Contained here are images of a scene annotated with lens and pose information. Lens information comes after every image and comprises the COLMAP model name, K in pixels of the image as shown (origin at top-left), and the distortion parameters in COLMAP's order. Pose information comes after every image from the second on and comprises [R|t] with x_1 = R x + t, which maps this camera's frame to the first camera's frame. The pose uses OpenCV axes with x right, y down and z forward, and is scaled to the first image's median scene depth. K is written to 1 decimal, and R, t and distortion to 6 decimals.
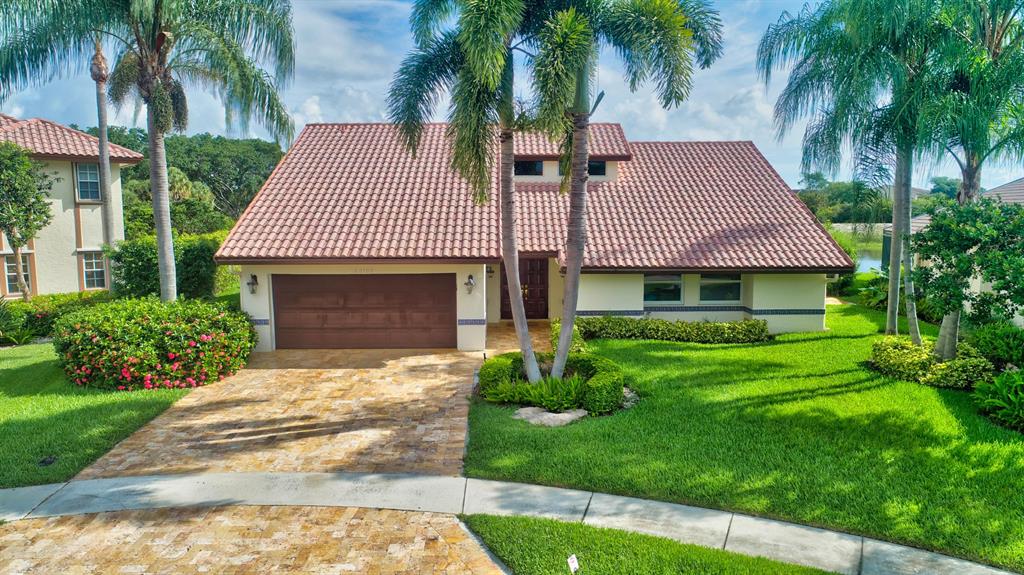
lens RADIAL K [[682.2, 0, 512.0], [0, 682.2, 287.5], [0, 0, 1]] dist [-0.004008, -0.002604]
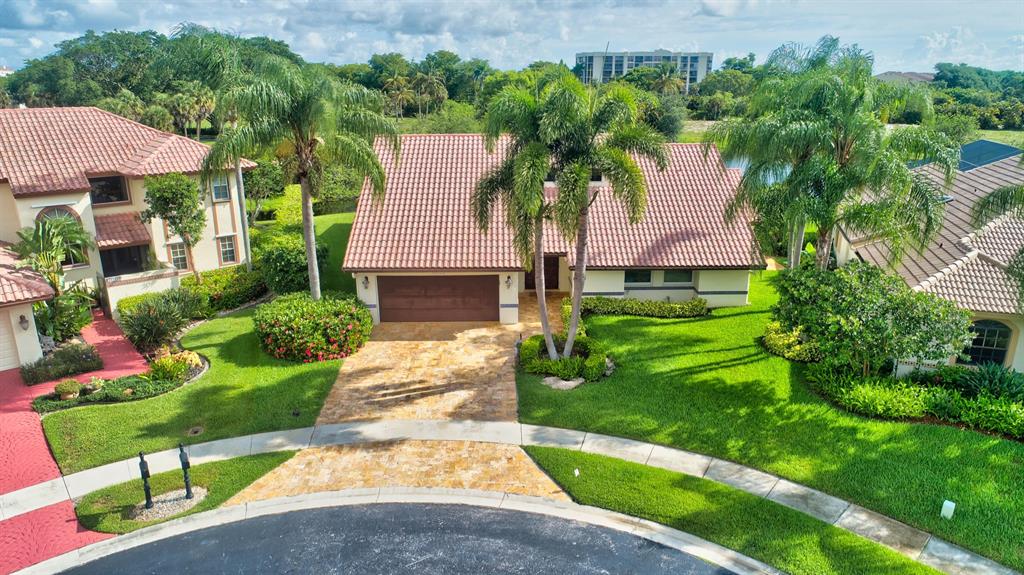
lens RADIAL K [[682.2, 0, 512.0], [0, 682.2, 287.5], [0, 0, 1]] dist [-0.004008, -0.002604]
pose [[0.999999, -0.000136, 0.001240, -0.075075], [-0.000090, 0.983609, 0.180314, -0.355180], [-0.001245, -0.180314, 0.983608, -0.656771]]
